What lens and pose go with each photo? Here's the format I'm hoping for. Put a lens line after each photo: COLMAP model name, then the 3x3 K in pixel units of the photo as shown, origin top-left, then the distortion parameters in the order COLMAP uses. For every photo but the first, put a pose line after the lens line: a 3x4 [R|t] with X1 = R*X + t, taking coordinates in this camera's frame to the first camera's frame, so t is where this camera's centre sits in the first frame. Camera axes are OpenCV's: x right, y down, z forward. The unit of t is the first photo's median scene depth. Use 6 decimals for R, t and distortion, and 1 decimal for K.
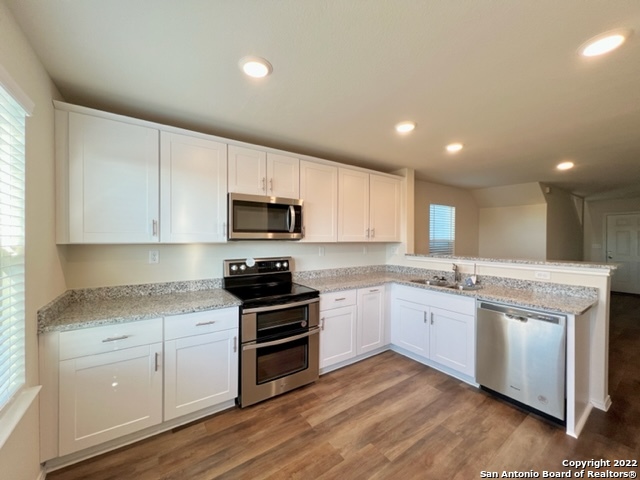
lens RADIAL K [[257.6, 0, 320.6], [0, 257.6, 240.4], [0, 0, 1]] dist [0.009130, 0.000113]
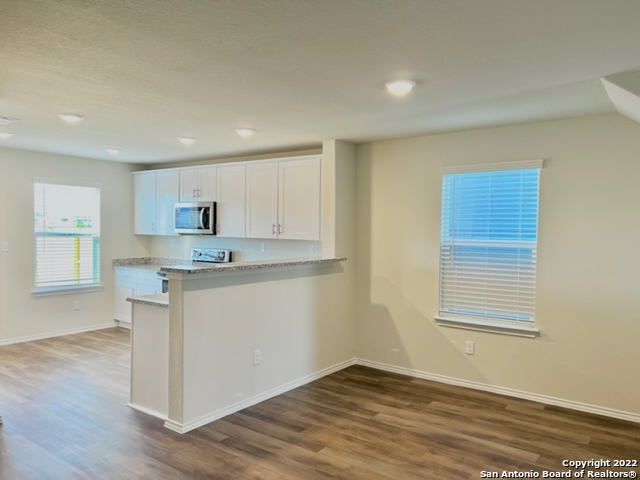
lens RADIAL K [[488.4, 0, 323.5], [0, 488.4, 239.5], [0, 0, 1]] dist [0.046871, -0.017763]
pose [[0.322812, 0.021197, -0.946226, 2.551471], [-0.022157, 0.999644, 0.014835, -0.028761], [0.946204, 0.016177, 0.323166, 0.836928]]
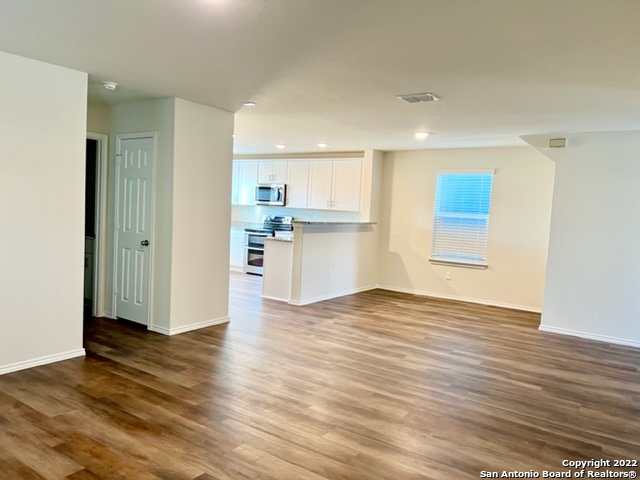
lens RADIAL K [[488.4, 0, 315.1], [0, 488.4, 243.1], [0, 0, 1]] dist [0.046871, -0.017763]
pose [[0.342517, 0.081433, -0.935976, 3.702898], [-0.057982, 0.996170, 0.065451, 0.024337], [0.937721, 0.031852, 0.345927, 0.007067]]
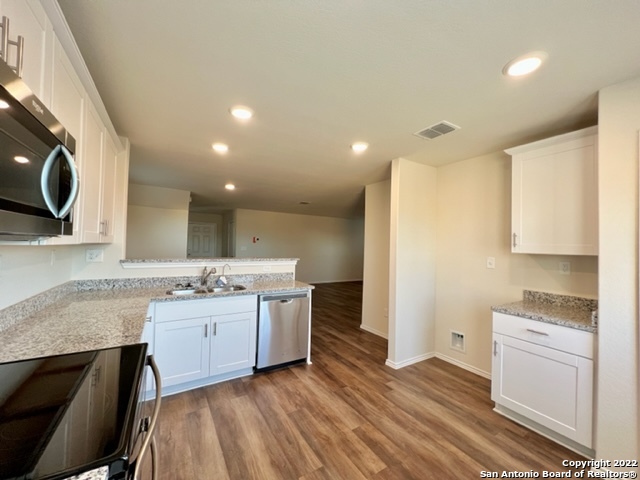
lens RADIAL K [[257.6, 0, 315.7], [0, 257.6, 238.3], [0, 0, 1]] dist [0.009130, 0.000113]
pose [[0.070146, 0.019696, 0.997342, -0.505347], [-0.019144, 0.999648, -0.018395, -0.006924], [-0.997353, -0.017803, 0.070498, 0.656056]]
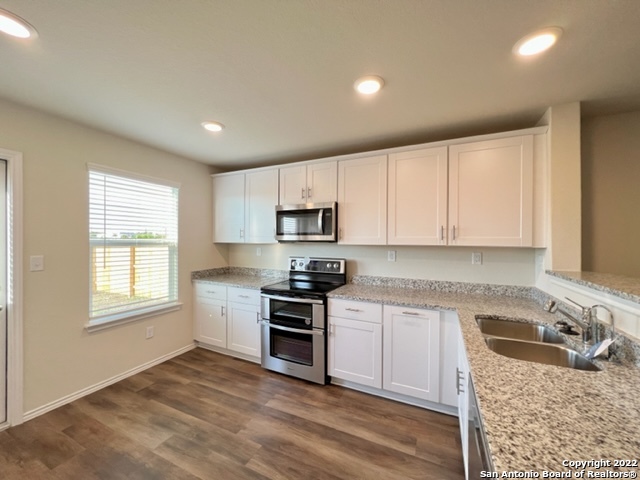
lens RADIAL K [[257.6, 0, 316.4], [0, 257.6, 240.1], [0, 0, 1]] dist [0.009130, 0.000113]
pose [[0.490272, 0.000531, -0.871570, 0.851853], [-0.011294, 0.999920, -0.005743, -0.002624], [0.871497, 0.012659, 0.490238, 0.500951]]
